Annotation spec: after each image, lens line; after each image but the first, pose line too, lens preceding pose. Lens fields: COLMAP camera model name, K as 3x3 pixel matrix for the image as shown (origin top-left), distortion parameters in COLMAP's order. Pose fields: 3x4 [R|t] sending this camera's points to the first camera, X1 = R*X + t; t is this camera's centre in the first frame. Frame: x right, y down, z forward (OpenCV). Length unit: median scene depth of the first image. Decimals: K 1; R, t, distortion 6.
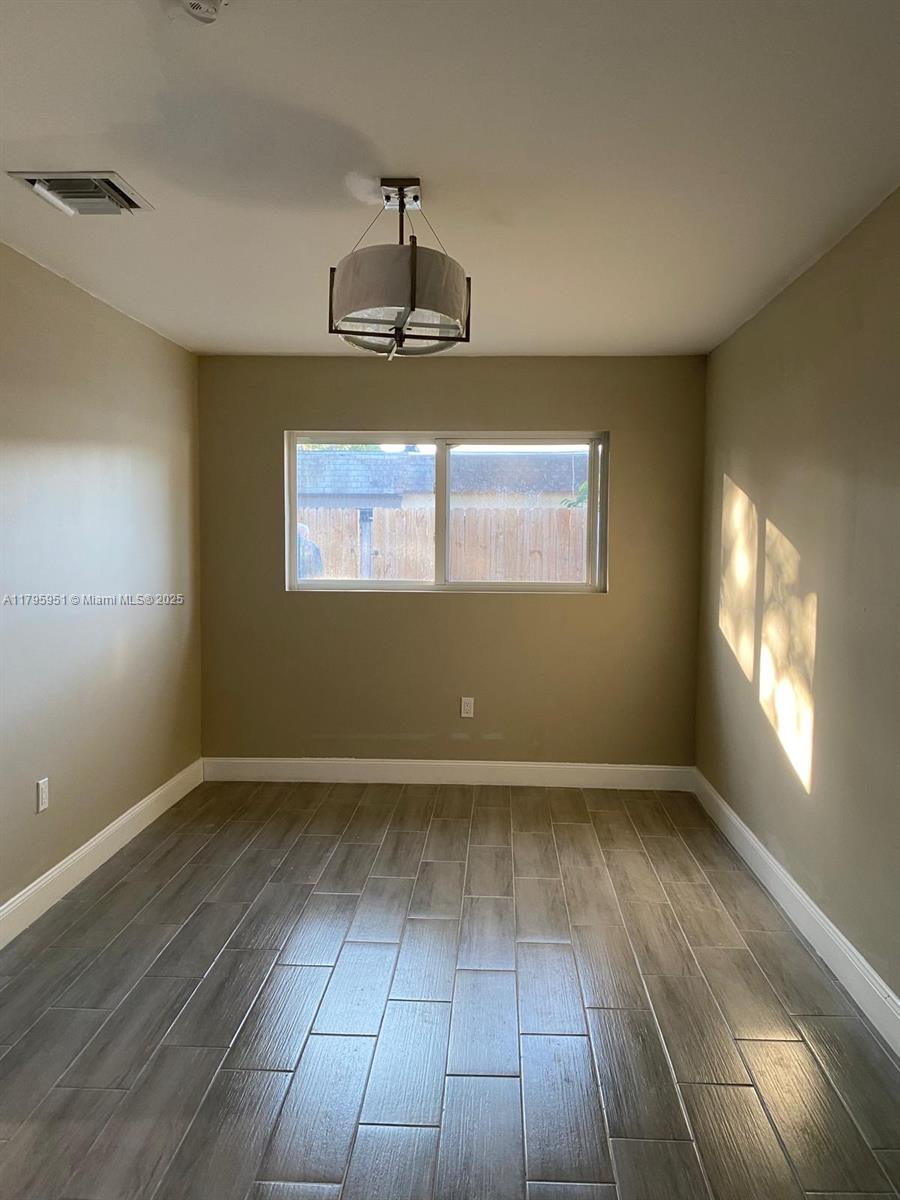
lens RADIAL K [[928.8, 0, 450.1], [0, 928.8, 592.8], [0, 0, 1]] dist [0.061061, -0.074882]
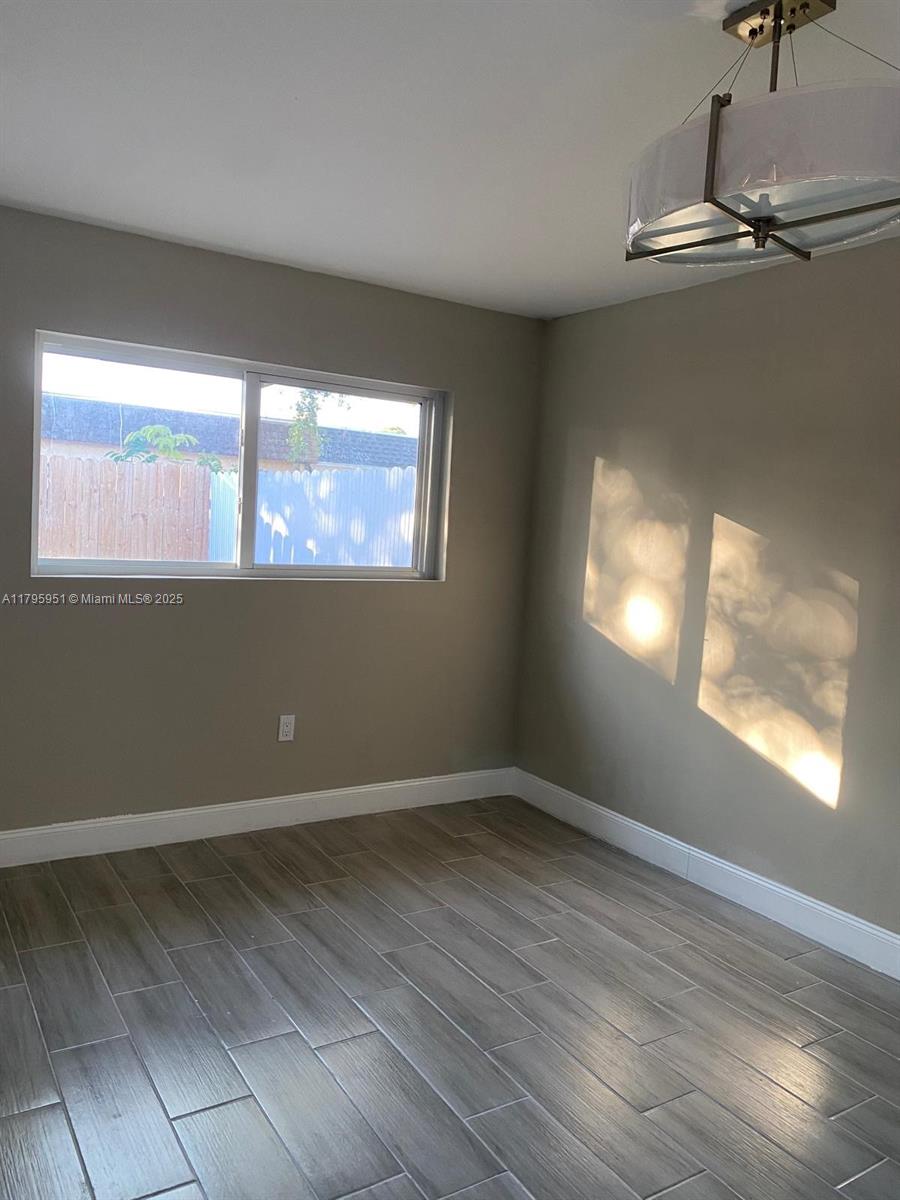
lens RADIAL K [[928.8, 0, 443.8], [0, 928.8, 591.8], [0, 0, 1]] dist [0.061061, -0.074882]
pose [[0.811412, -0.008330, 0.584415, -0.379189], [-0.015872, 0.999216, 0.036280, -0.023019], [-0.584259, -0.038714, 0.810643, 0.346747]]
